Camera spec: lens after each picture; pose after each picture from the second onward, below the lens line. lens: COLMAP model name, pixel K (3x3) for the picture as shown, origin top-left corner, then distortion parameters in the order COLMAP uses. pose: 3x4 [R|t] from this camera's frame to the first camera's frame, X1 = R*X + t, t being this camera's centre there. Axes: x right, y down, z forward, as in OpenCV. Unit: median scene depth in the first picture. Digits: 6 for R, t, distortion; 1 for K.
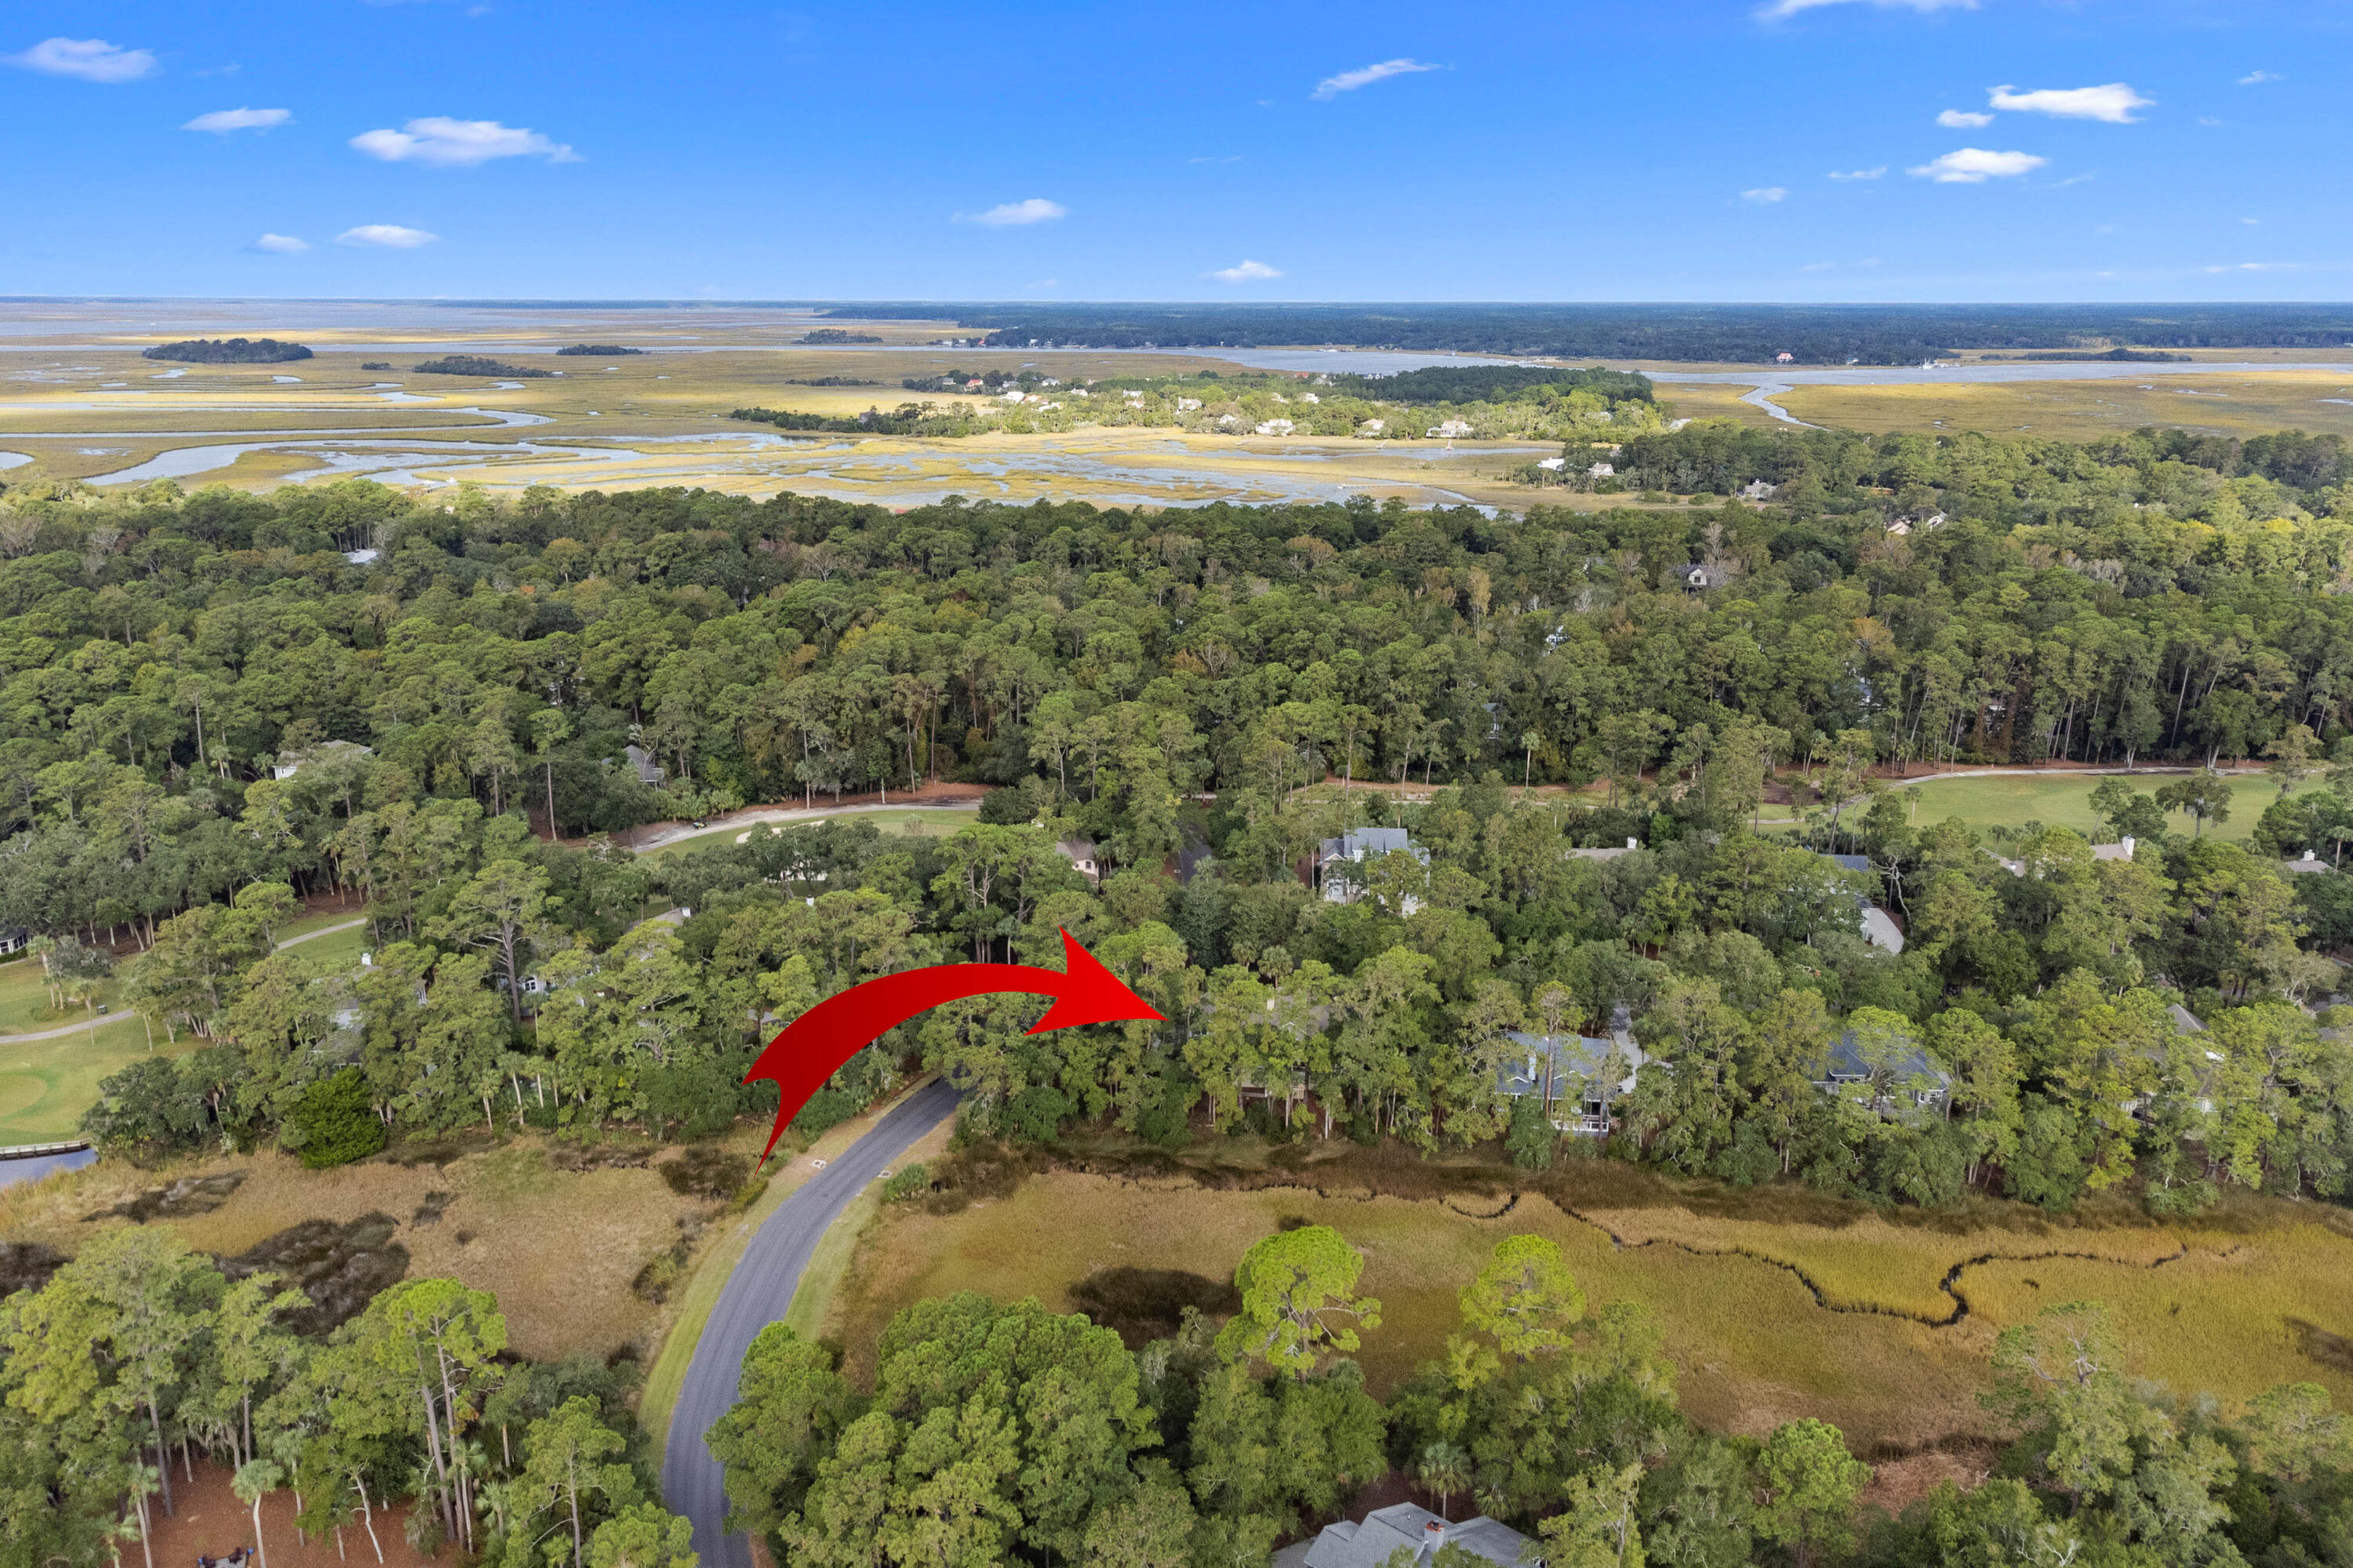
lens RADIAL K [[1730.5, 0, 1180.5], [0, 1730.5, 690.0], [0, 0, 1]] dist [0.022875, -0.007607]
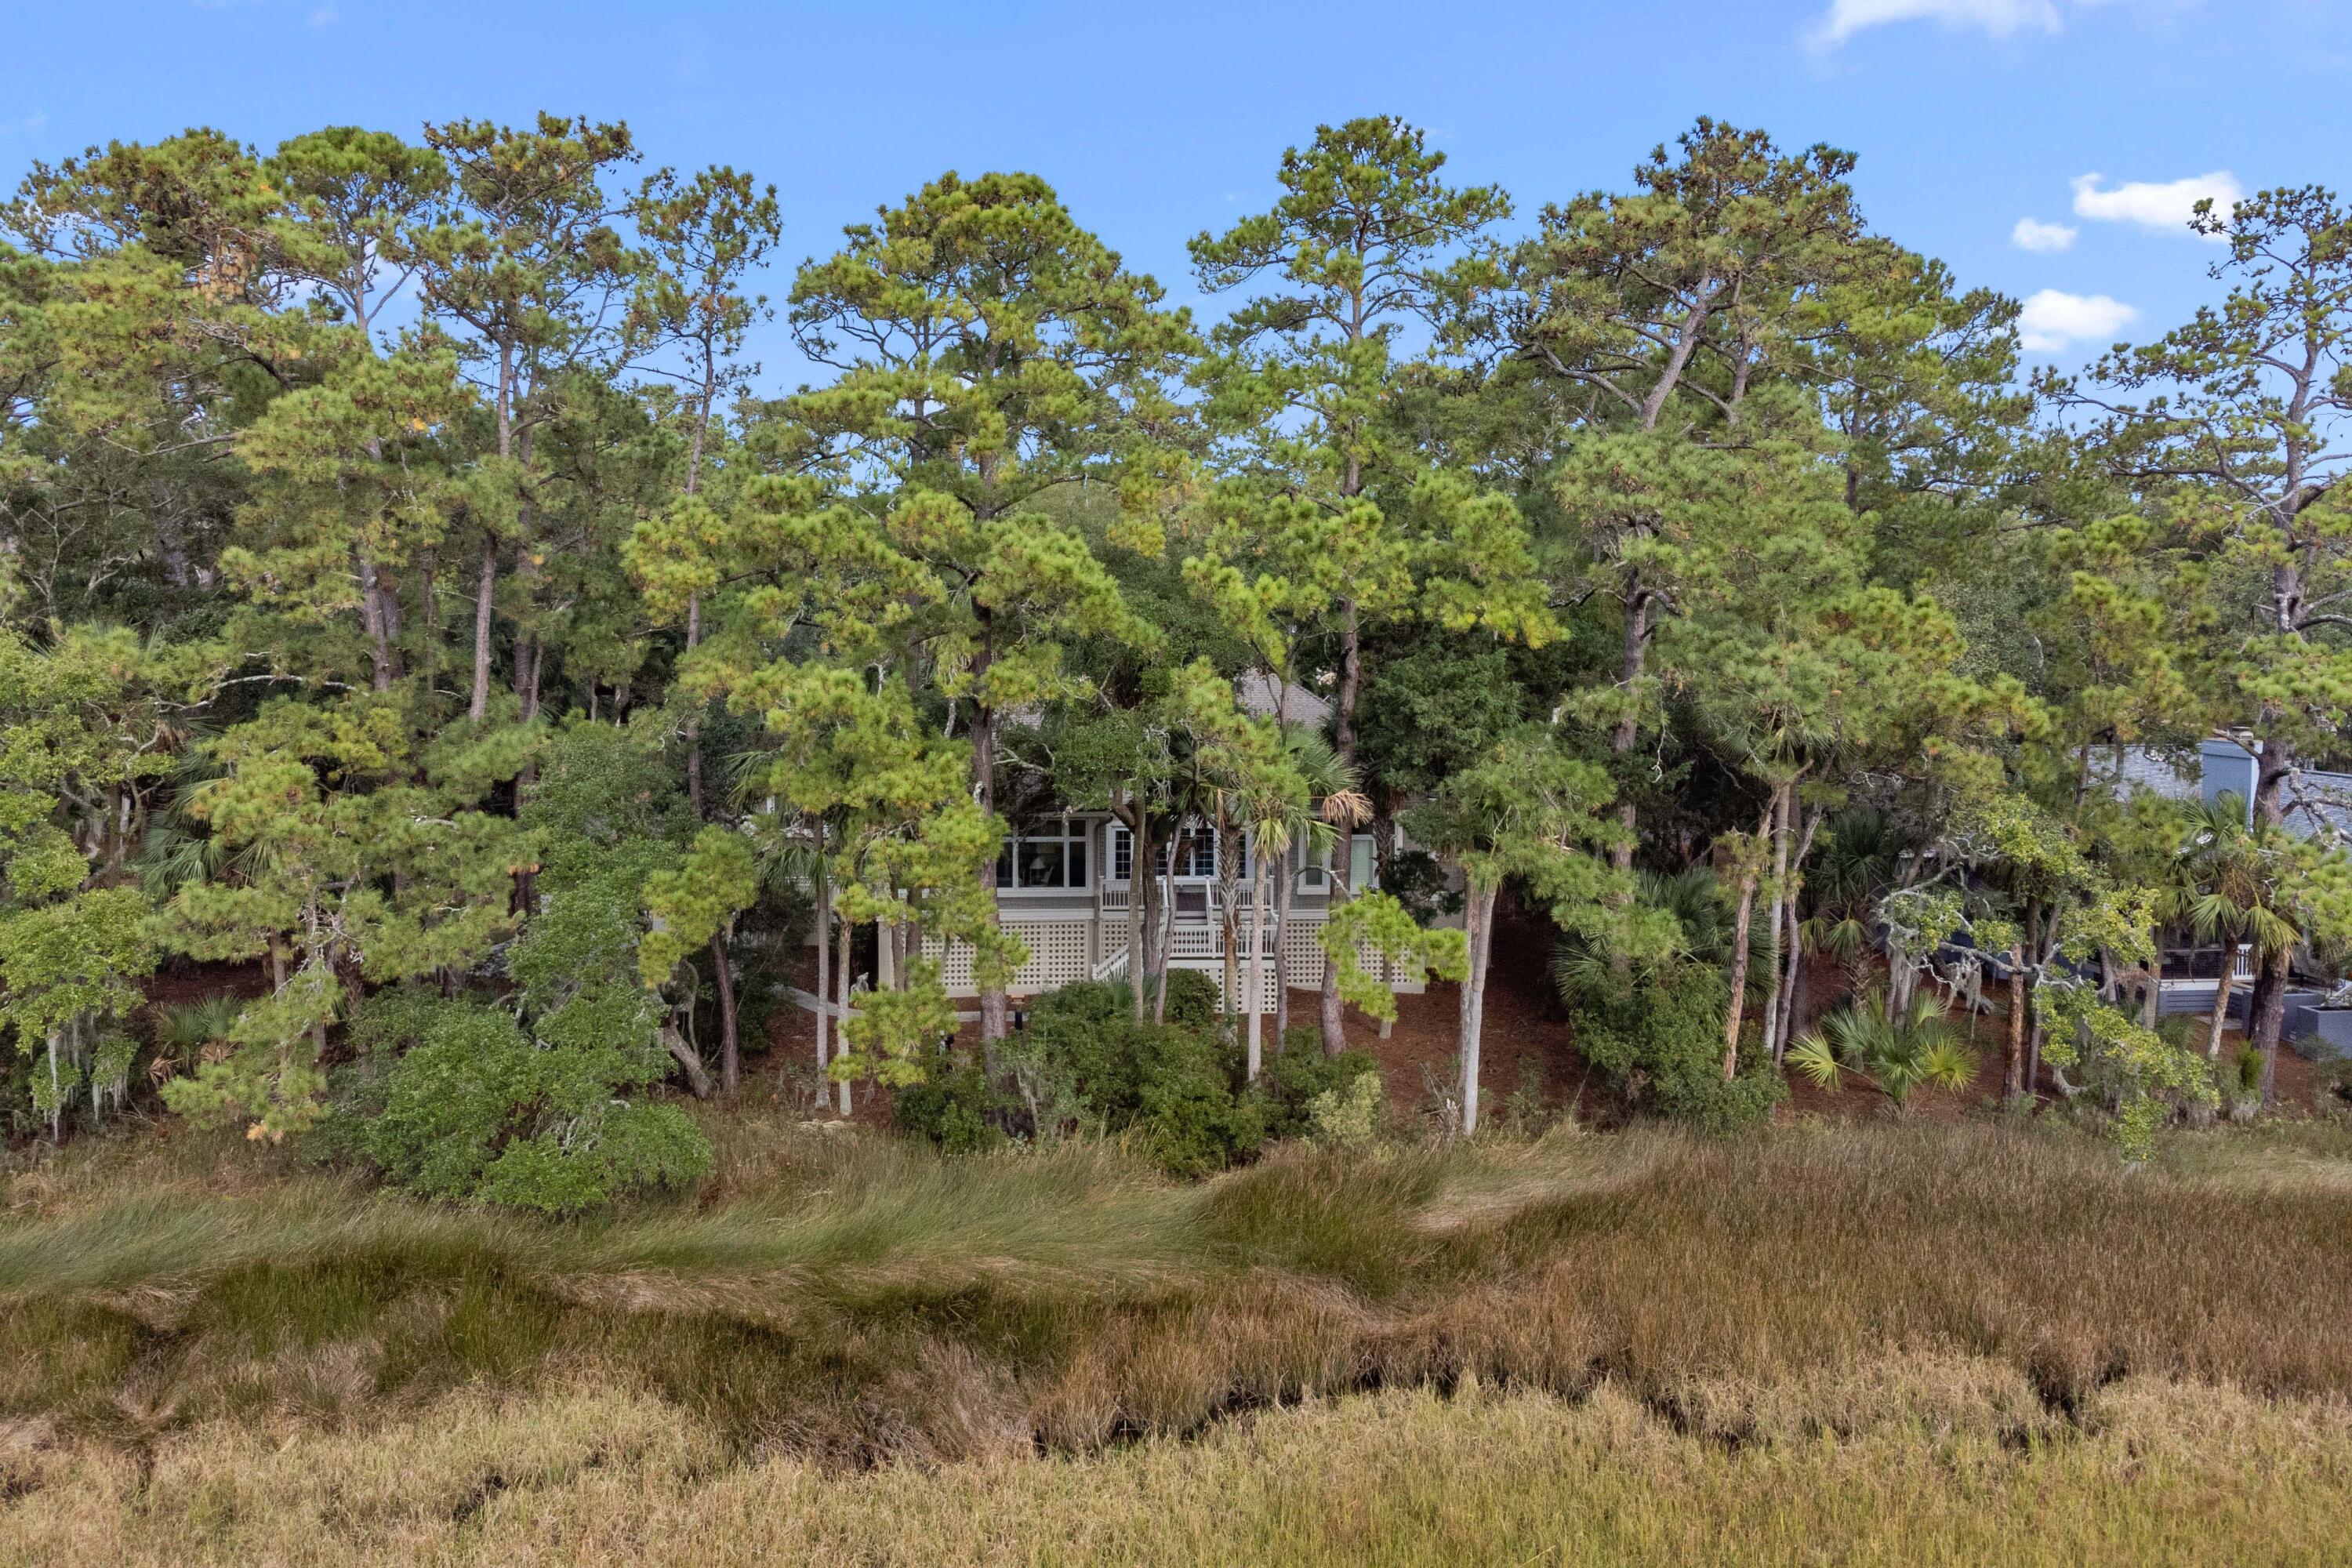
lens RADIAL K [[1729.7, 0, 1180.0], [0, 1729.7, 690.0], [0, 0, 1]] dist [0.022875, -0.007607]
pose [[0.984218, -0.012357, 0.176531, 0.013352], [0.041536, 0.985822, -0.162569, 0.147002], [-0.172019, 0.167336, 0.970777, 0.499101]]
